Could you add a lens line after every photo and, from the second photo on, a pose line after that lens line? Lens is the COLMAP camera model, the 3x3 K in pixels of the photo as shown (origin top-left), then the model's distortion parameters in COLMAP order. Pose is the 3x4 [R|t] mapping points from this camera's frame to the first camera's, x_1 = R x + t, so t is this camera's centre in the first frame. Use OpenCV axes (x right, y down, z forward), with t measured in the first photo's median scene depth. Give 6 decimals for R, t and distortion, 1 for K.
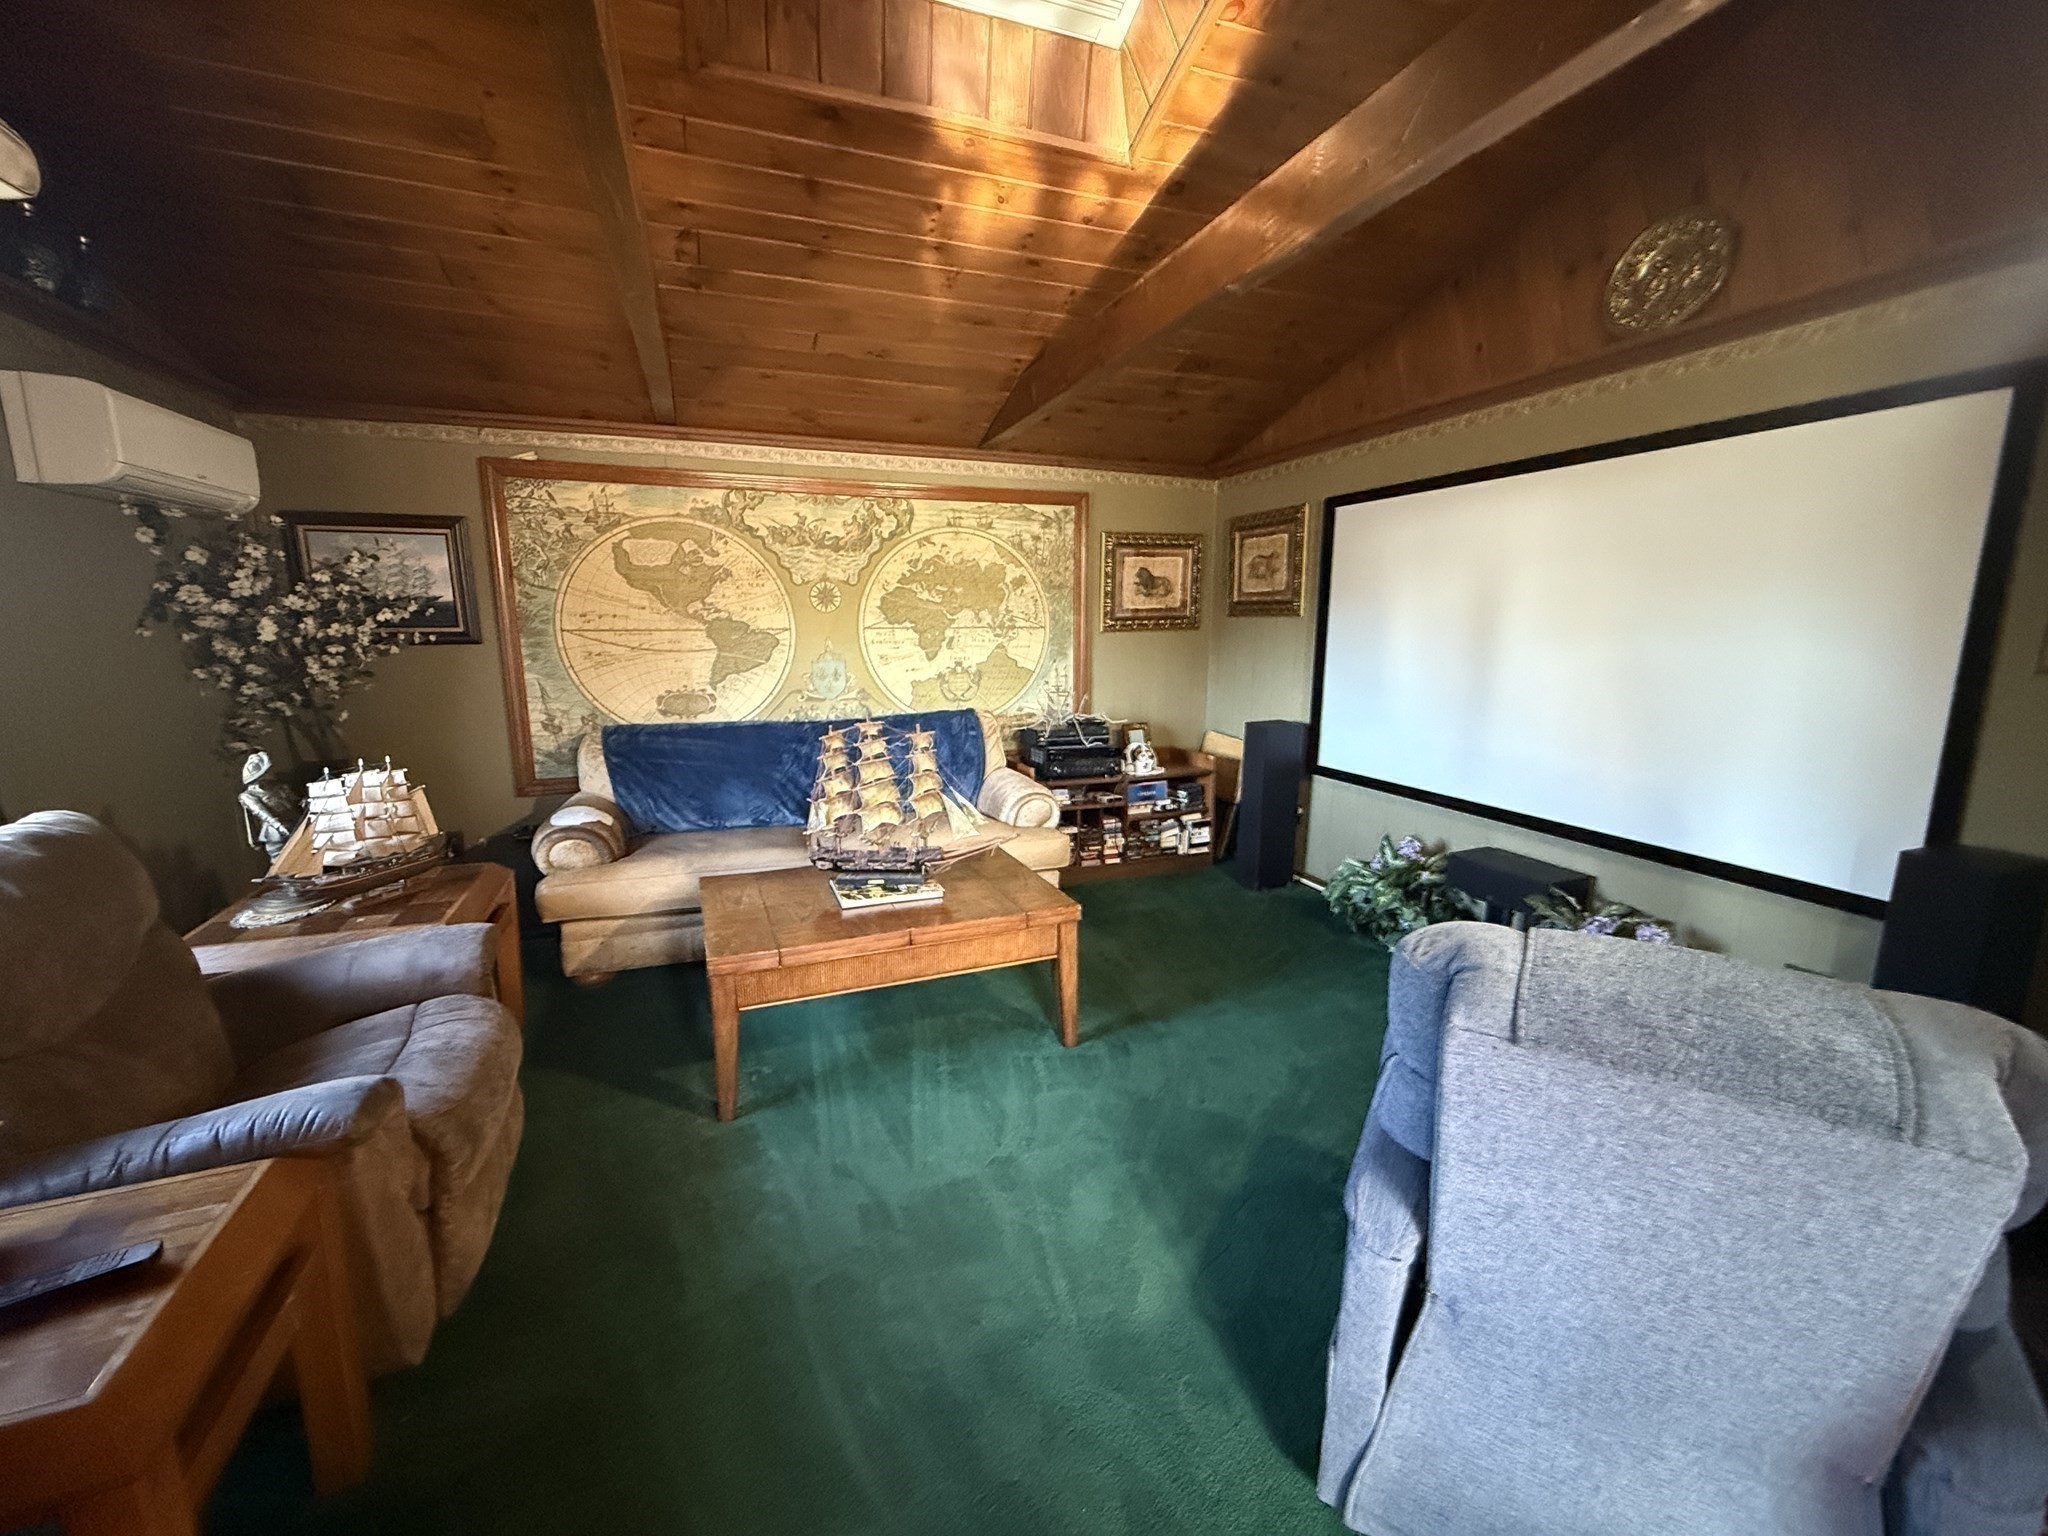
lens RADIAL K [[818.5, 0, 1018.9], [0, 818.5, 763.0], [0, 0, 1]] dist [0.000985, 0.000000]
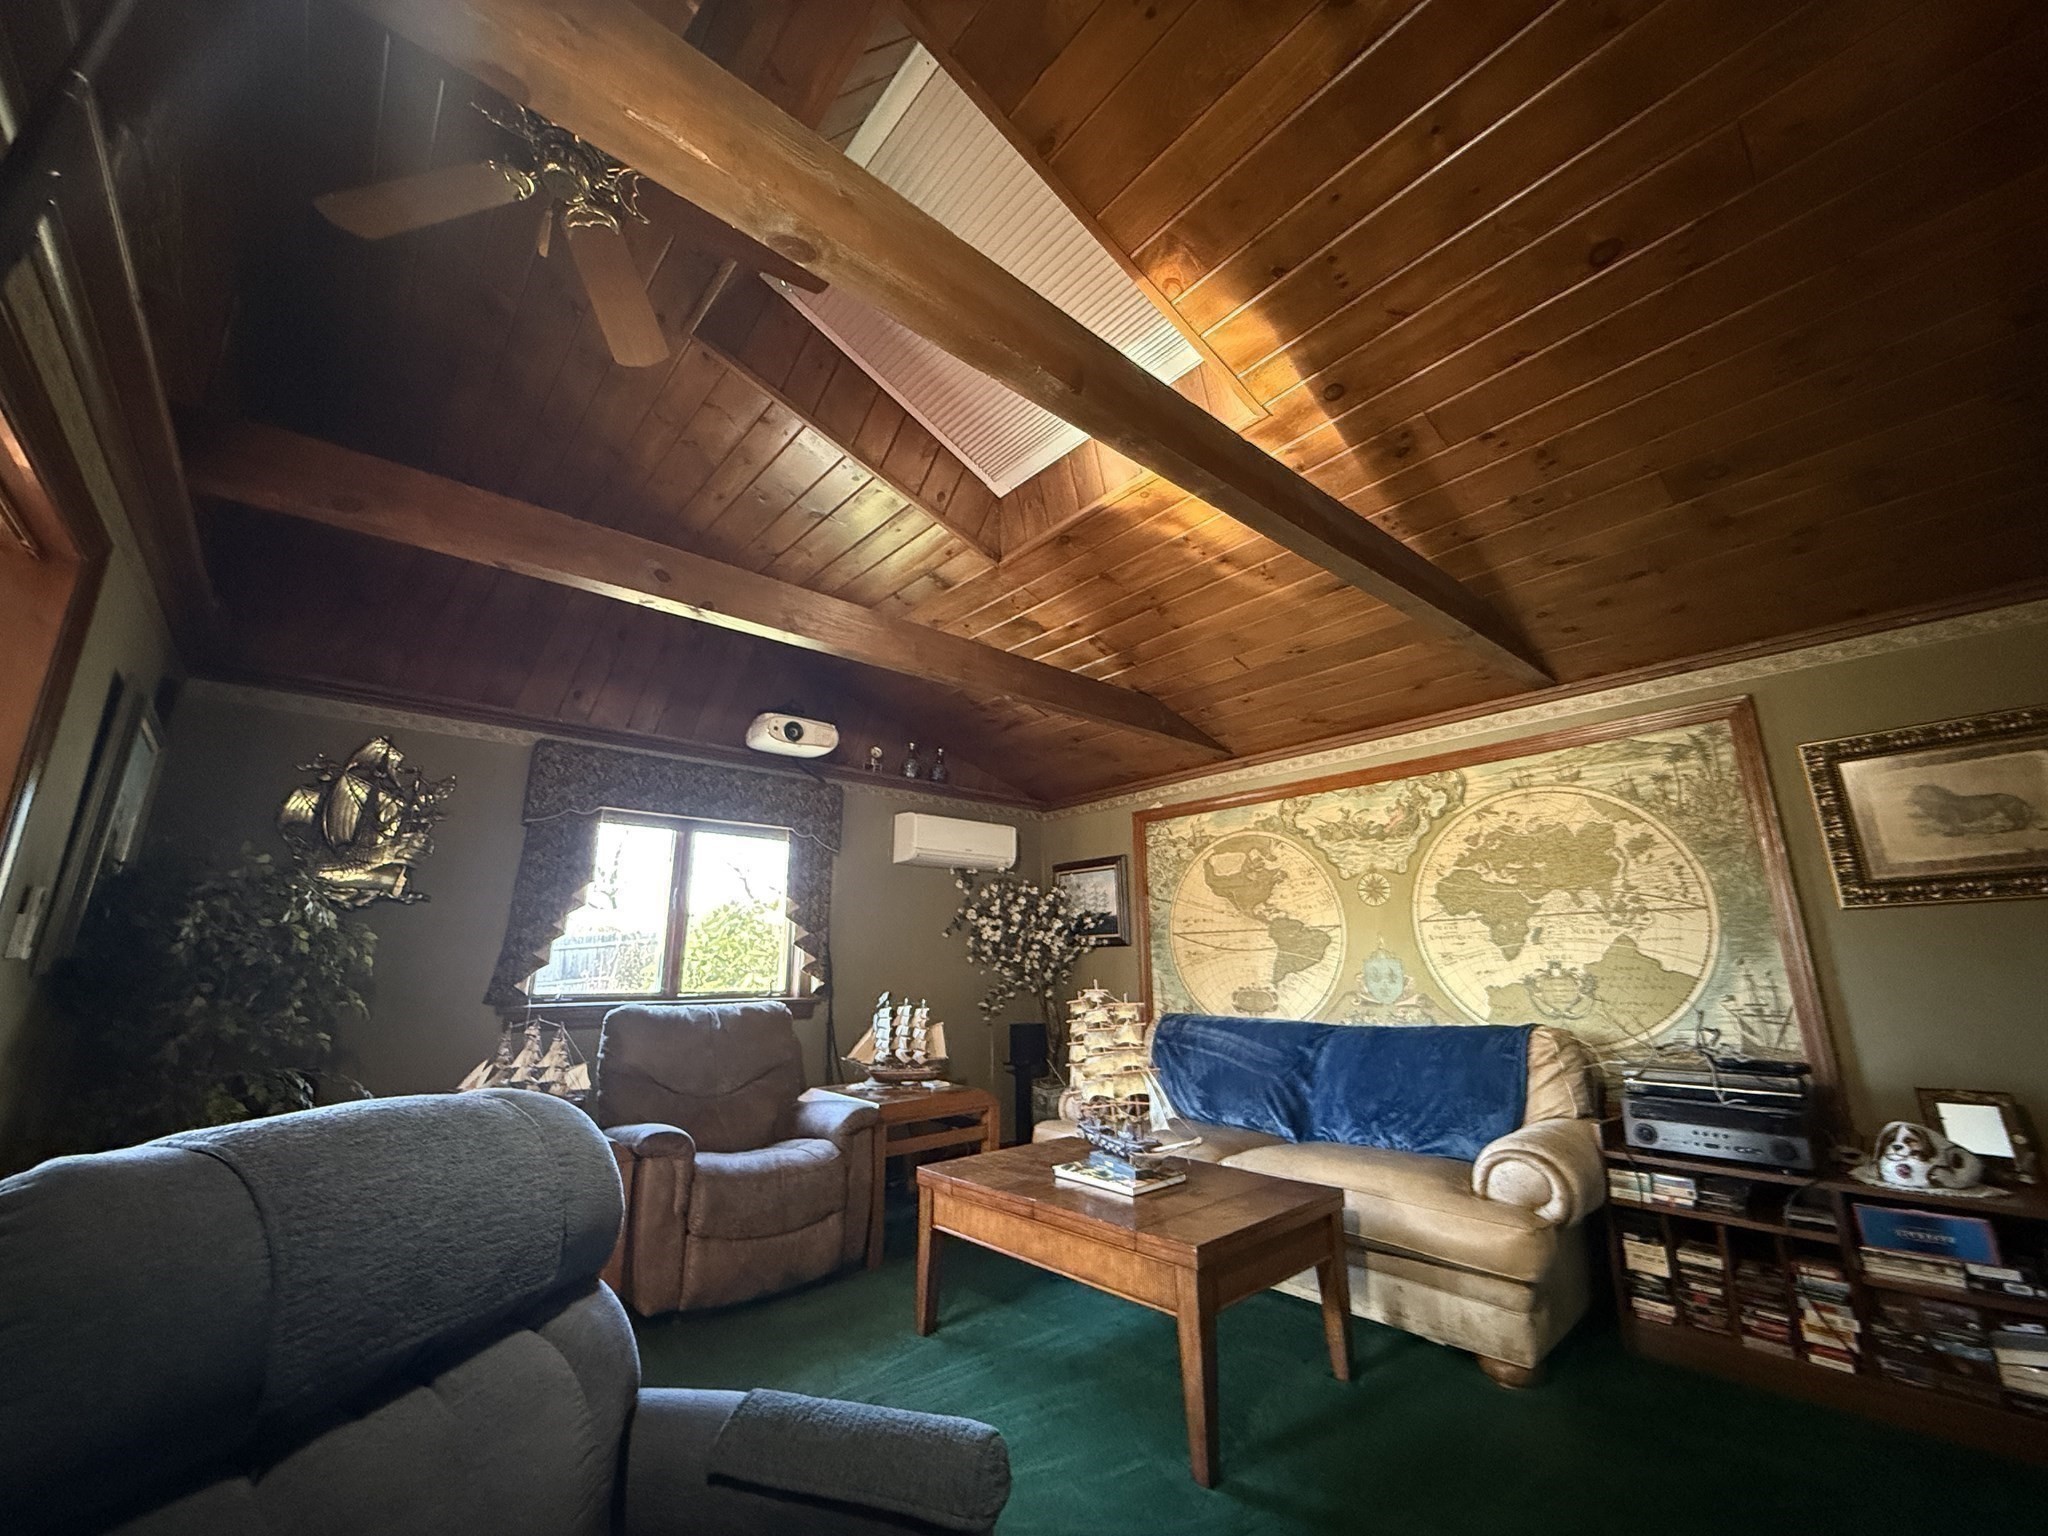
lens RADIAL K [[818.5, 0, 1020.8], [0, 818.5, 758.7], [0, 0, 1]] dist [0.000985, 0.000000]
pose [[0.348912, -0.238196, -0.906379, 0.503934], [-0.158002, 0.938363, -0.307424, 0.006357], [0.923740, 0.250474, 0.289771, 0.328654]]
